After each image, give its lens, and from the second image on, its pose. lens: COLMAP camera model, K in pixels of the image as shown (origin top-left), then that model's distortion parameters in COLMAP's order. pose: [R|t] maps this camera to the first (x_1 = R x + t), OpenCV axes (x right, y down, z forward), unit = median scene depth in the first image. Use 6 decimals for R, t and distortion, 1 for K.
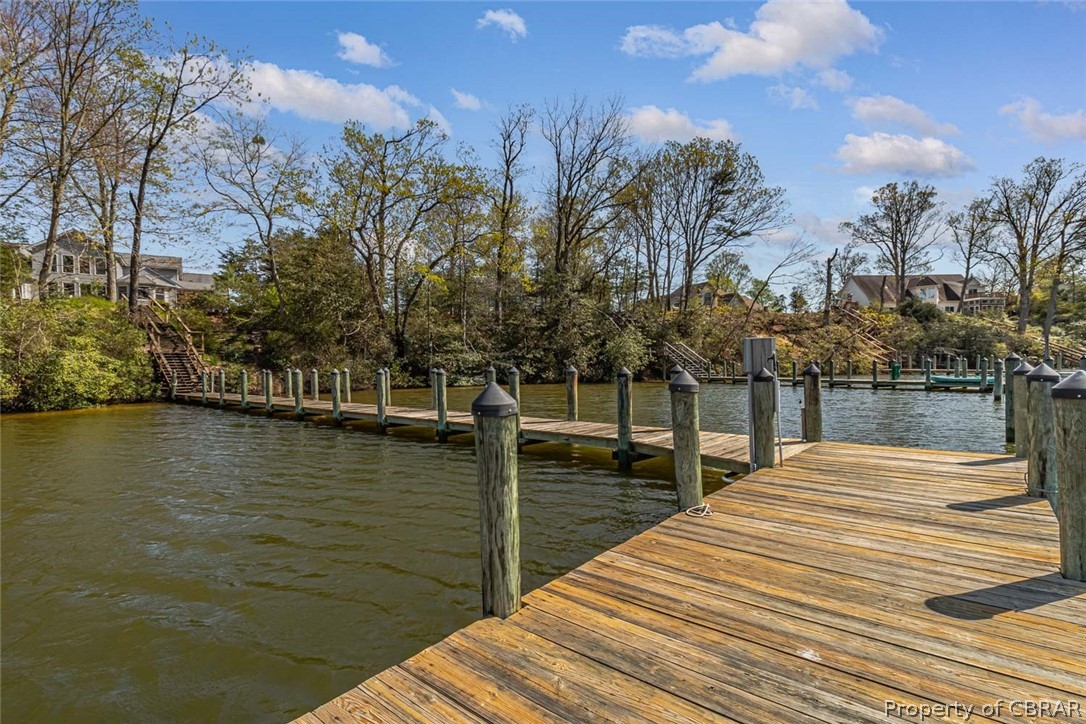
lens RADIAL K [[504.9, 0, 544.0], [0, 504.9, 361.8], [0, 0, 1]] dist [-0.010867, 0.000341]
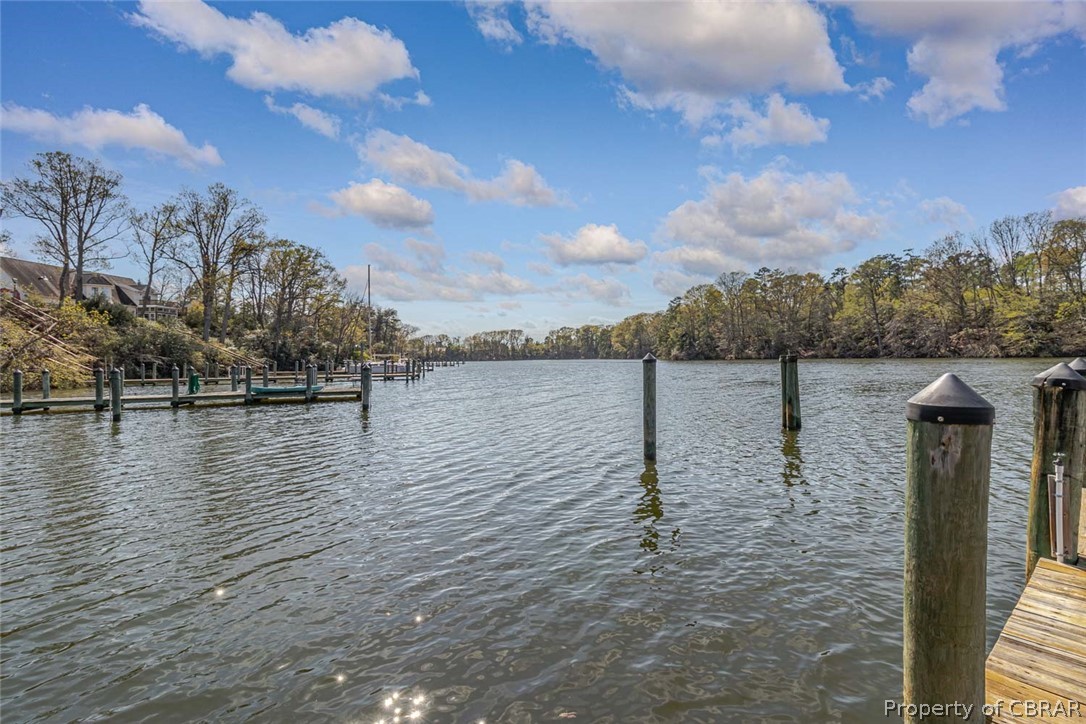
lens RADIAL K [[504.9, 0, 530.5], [0, 504.9, 344.6], [0, 0, 1]] dist [-0.010867, 0.000341]
pose [[0.146762, 0.042358, 0.988265, 0.014397], [0.011370, 0.998944, -0.044504, 0.001143], [-0.989107, 0.017768, 0.146125, 0.152490]]
